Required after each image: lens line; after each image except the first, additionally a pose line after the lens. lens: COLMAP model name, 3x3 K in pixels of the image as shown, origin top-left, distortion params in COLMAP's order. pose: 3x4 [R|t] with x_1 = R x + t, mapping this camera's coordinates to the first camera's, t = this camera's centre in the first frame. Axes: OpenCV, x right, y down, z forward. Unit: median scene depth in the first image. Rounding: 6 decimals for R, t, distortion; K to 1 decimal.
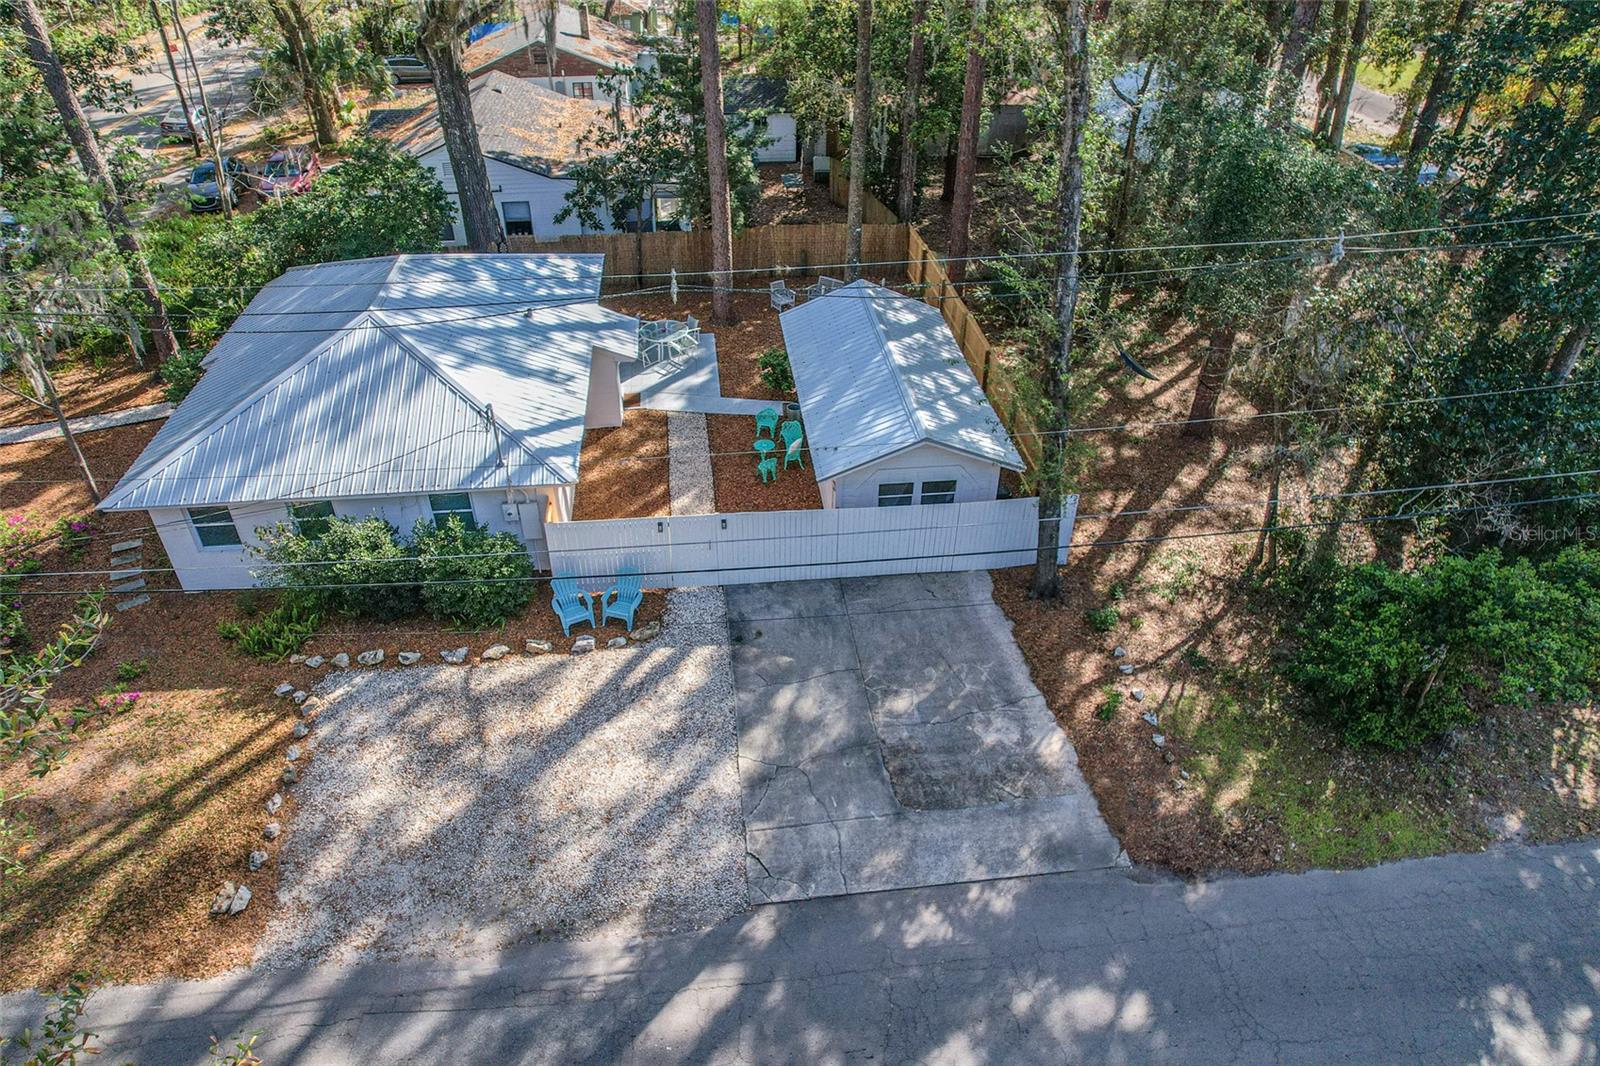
lens RADIAL K [[995.5, 0, 800.0], [0, 995.5, 533.0], [0, 0, 1]] dist [-0.018907, -0.001600]
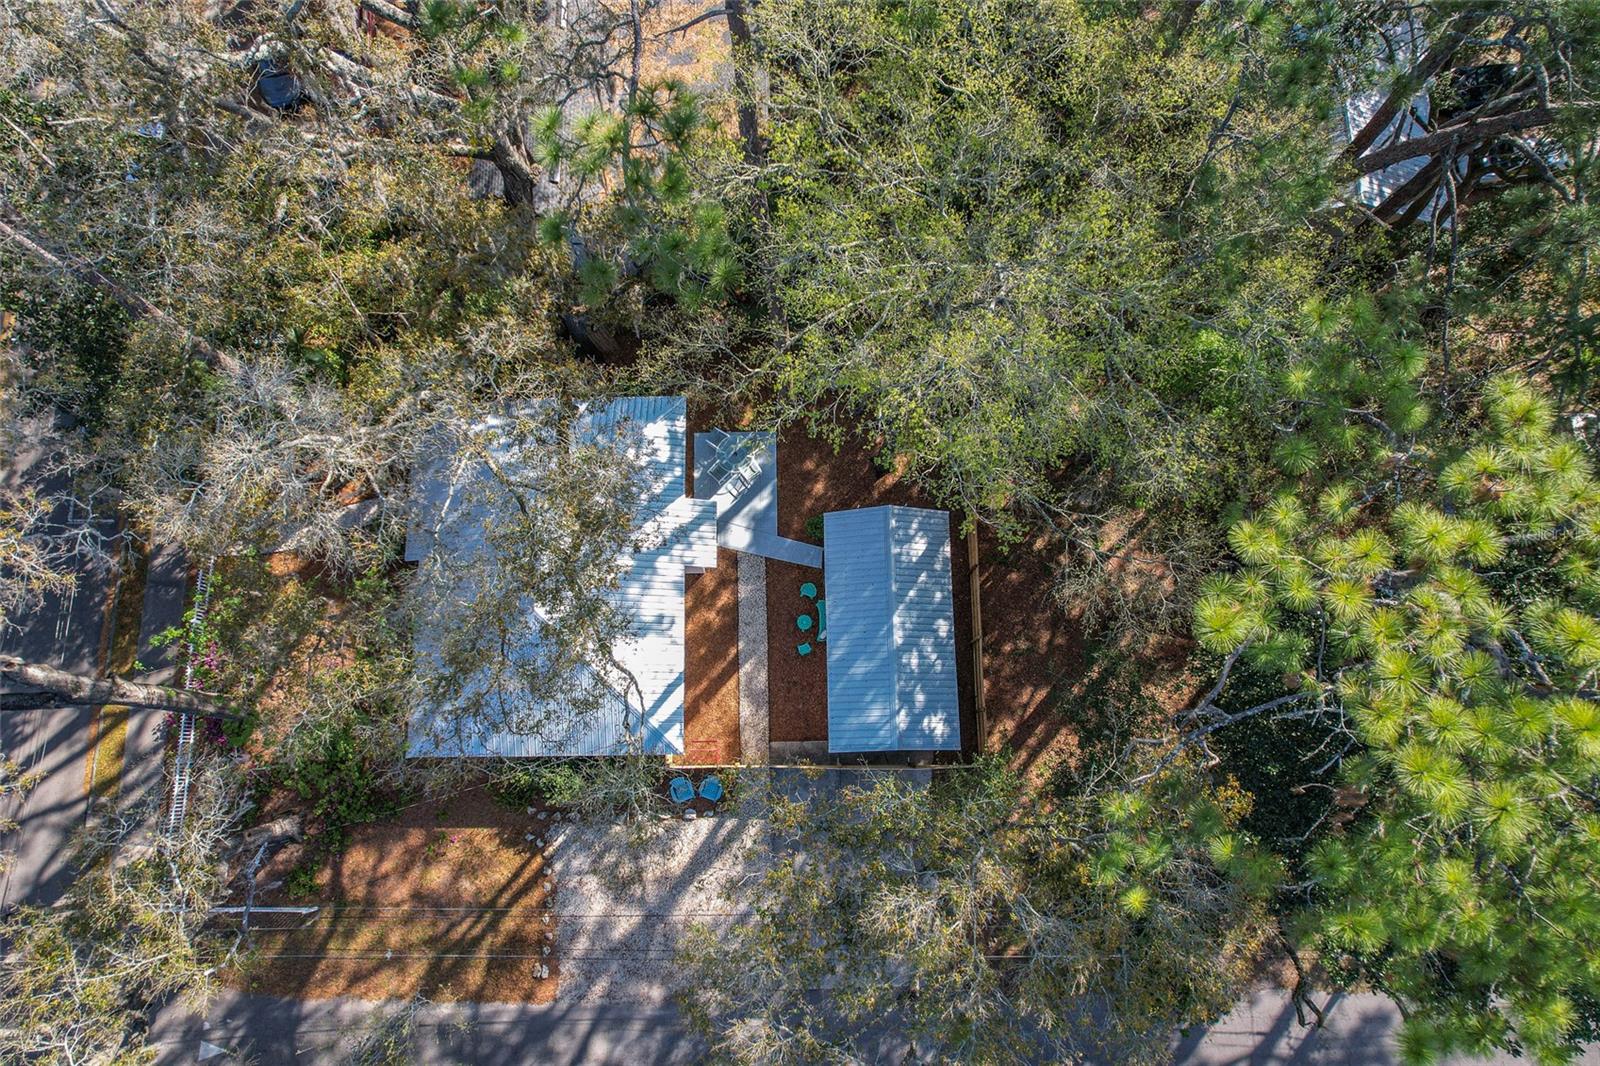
lens RADIAL K [[995.5, 0, 800.0], [0, 995.5, 533.0], [0, 0, 1]] dist [-0.018907, -0.001600]
pose [[0.995158, 0.095890, -0.021598, -0.030569], [-0.058666, 0.755745, 0.652233, -1.463300], [0.078865, -0.647807, 0.757711, -0.014085]]
